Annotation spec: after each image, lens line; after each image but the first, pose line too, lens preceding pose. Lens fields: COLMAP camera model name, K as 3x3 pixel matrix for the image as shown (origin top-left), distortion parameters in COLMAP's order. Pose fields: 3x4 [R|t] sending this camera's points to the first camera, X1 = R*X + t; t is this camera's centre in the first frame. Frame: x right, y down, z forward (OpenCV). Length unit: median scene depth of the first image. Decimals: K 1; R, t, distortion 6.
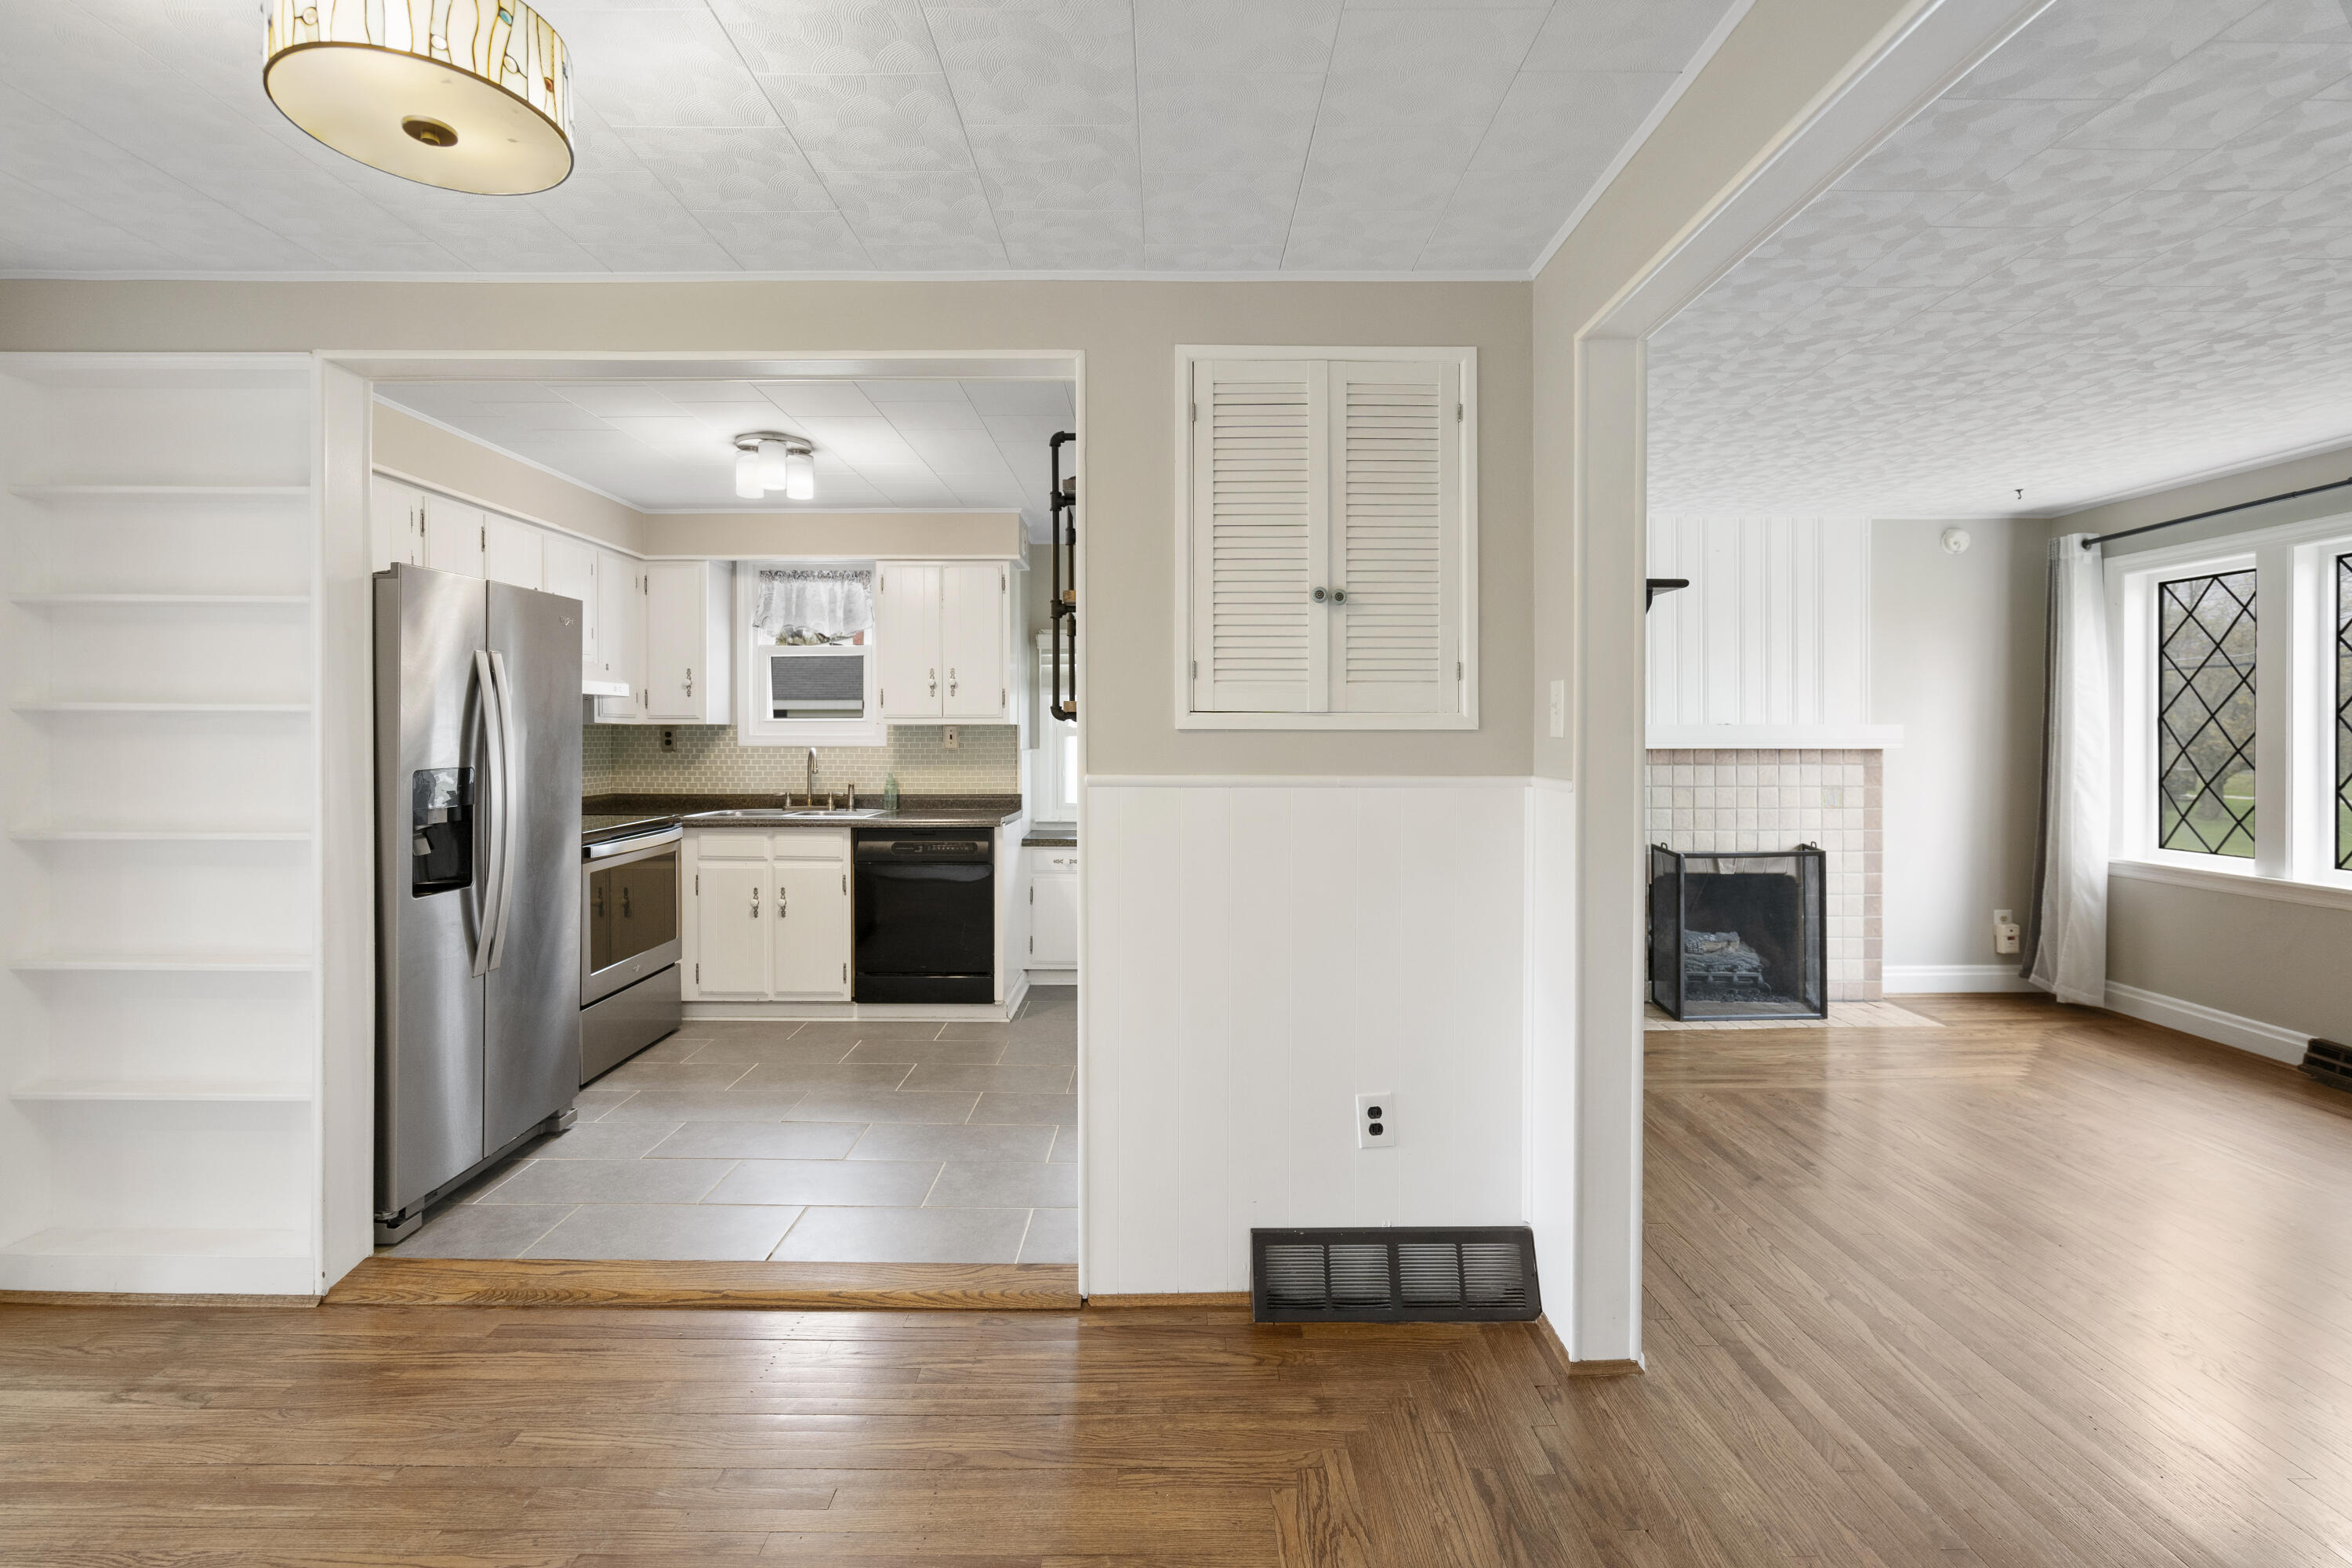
lens RADIAL K [[1084.8, 0, 1168.8], [0, 1084.8, 737.9], [0, 0, 1]] dist [0.000185, -0.000111]
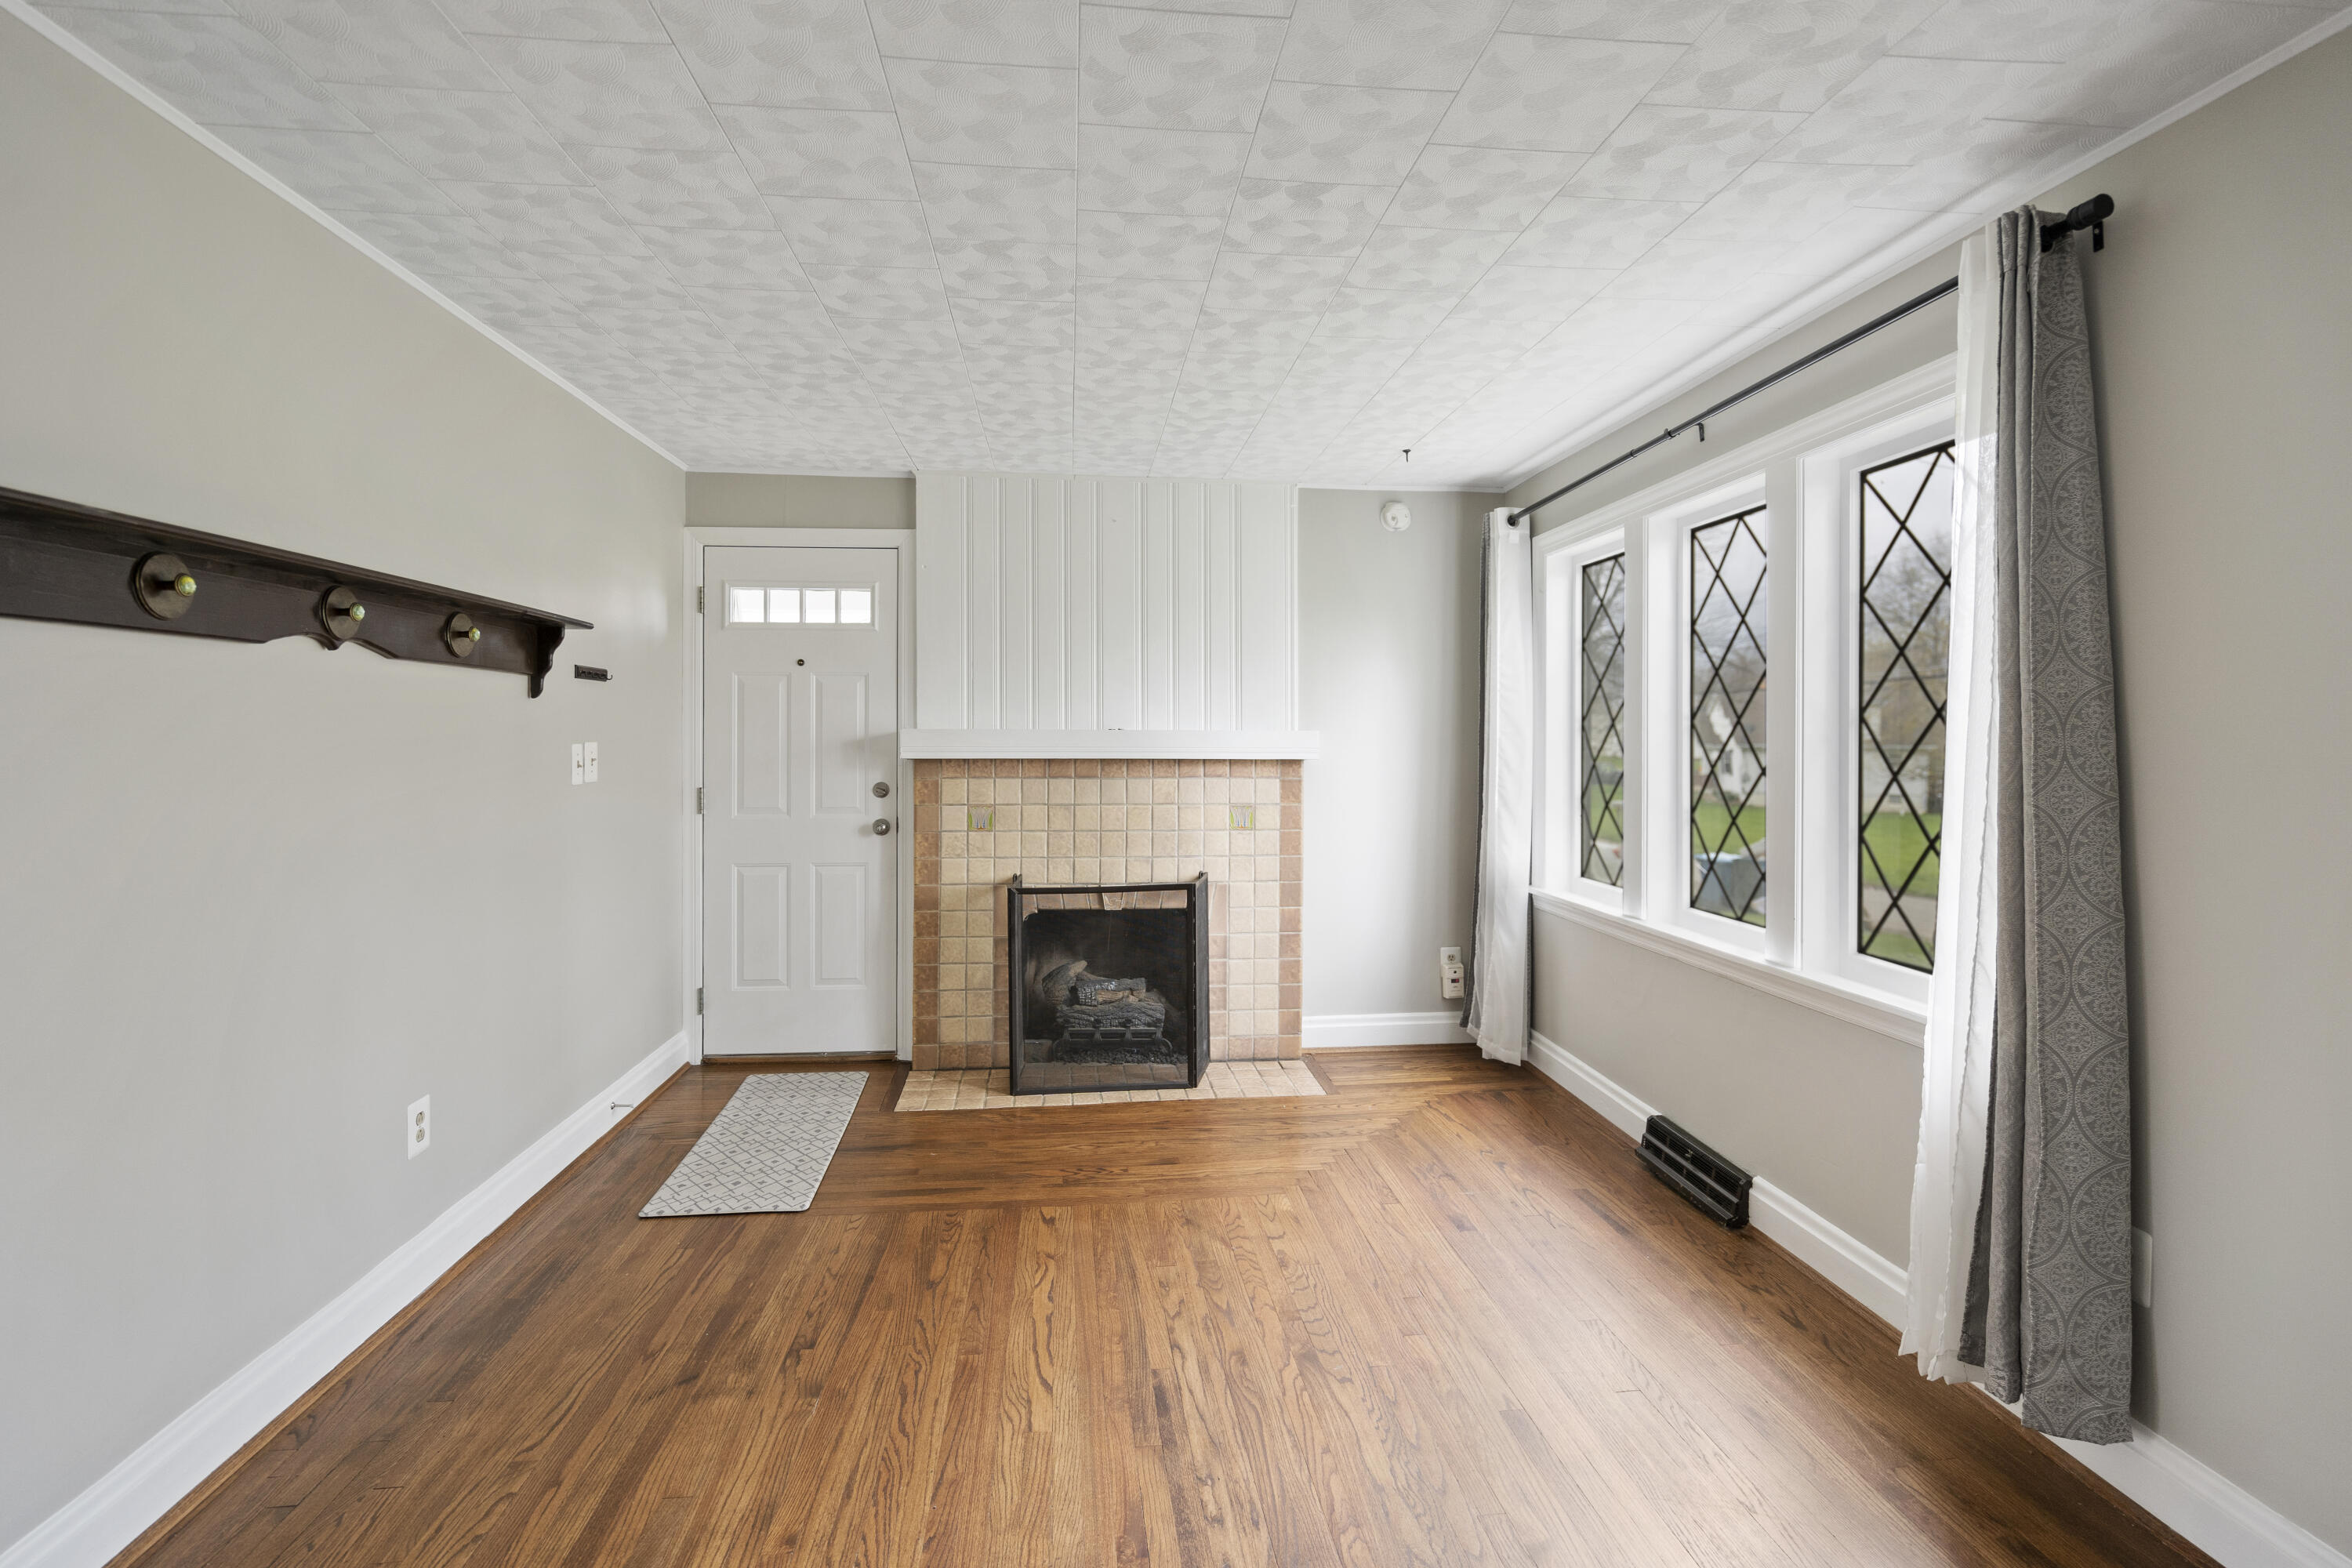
lens RADIAL K [[1084.8, 0, 1185.2], [0, 1084.8, 738.6], [0, 0, 1]] dist [0.000185, -0.000111]
pose [[0.995444, 0.003663, 0.095280, 0.428519], [-0.003421, 0.999991, -0.002695, -0.003184], [-0.095289, 0.002357, 0.995447, 0.147997]]
